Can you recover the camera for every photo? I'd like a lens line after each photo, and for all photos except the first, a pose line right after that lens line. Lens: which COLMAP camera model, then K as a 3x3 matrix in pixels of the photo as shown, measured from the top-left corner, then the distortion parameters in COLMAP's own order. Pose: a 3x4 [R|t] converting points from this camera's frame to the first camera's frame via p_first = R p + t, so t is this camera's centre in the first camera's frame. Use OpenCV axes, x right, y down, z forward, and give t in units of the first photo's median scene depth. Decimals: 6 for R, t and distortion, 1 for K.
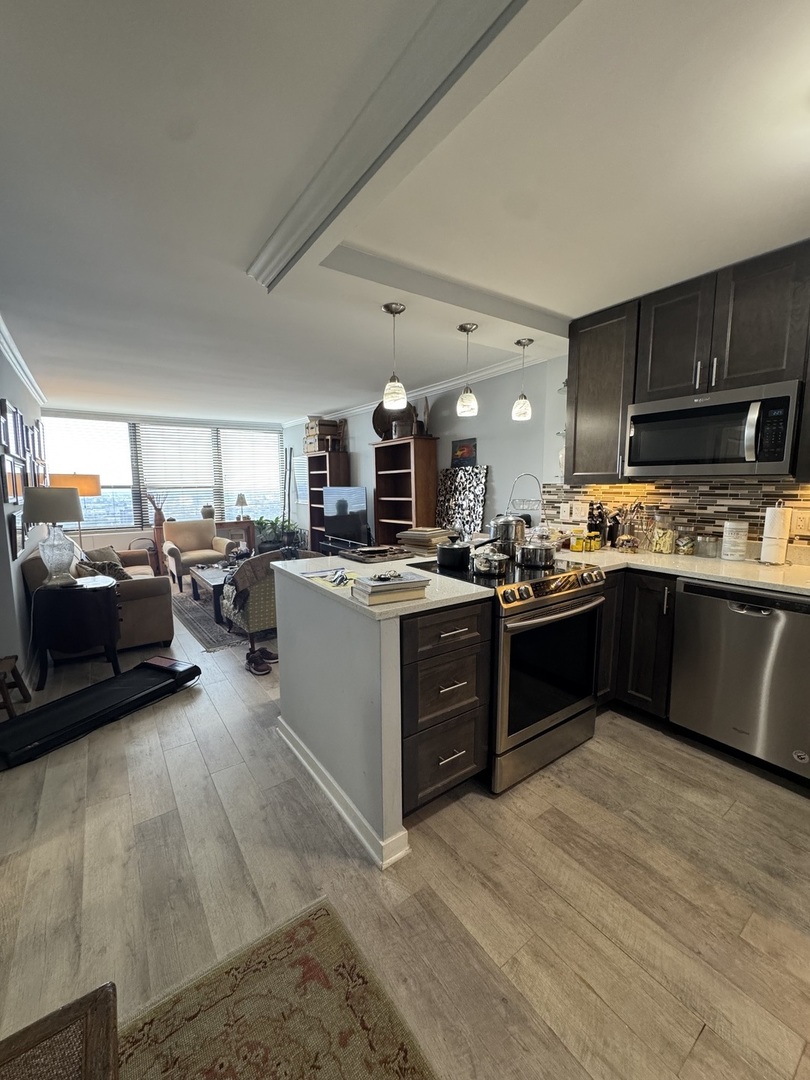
lens RADIAL K [[432.0, 0, 403.5], [0, 432.0, 539.3], [0, 0, 1]] dist [-0.003437, 0.000601]
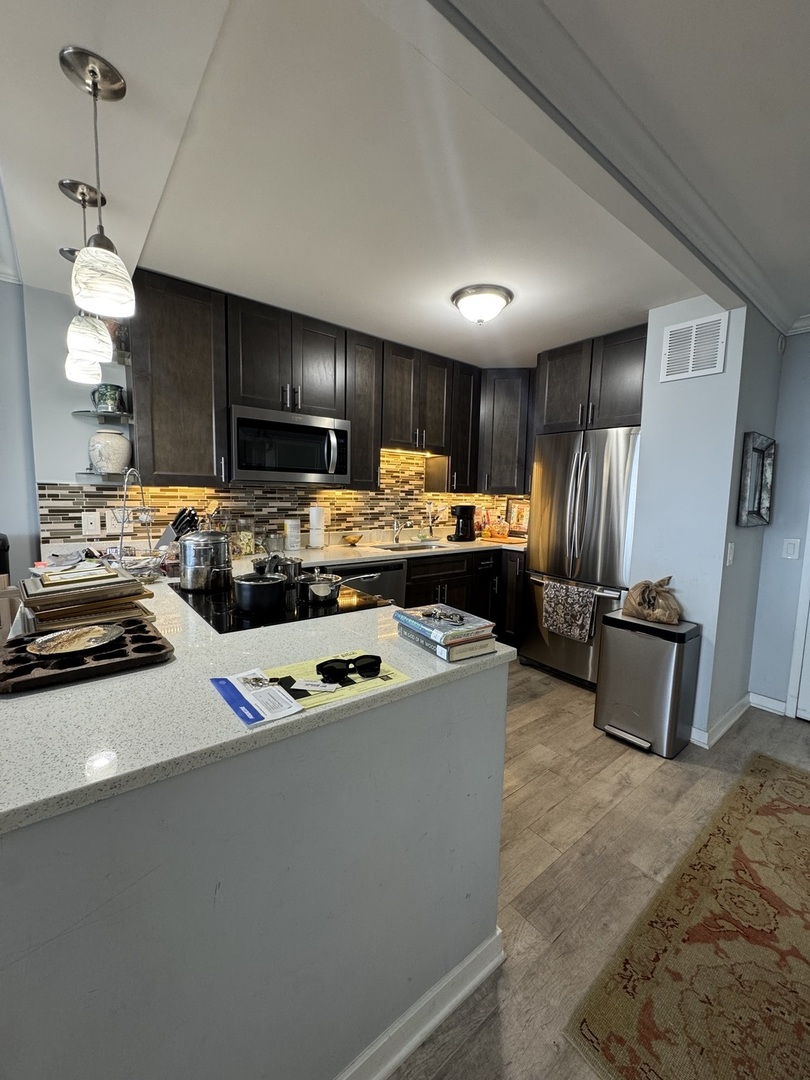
lens RADIAL K [[432.0, 0, 404.2], [0, 432.0, 540.8], [0, 0, 1]] dist [-0.003437, 0.000601]
pose [[-0.053773, -0.109986, 0.992477, -0.419578], [0.103980, 0.987895, 0.115112, -0.075857], [-0.993125, 0.109387, -0.041685, 0.617963]]
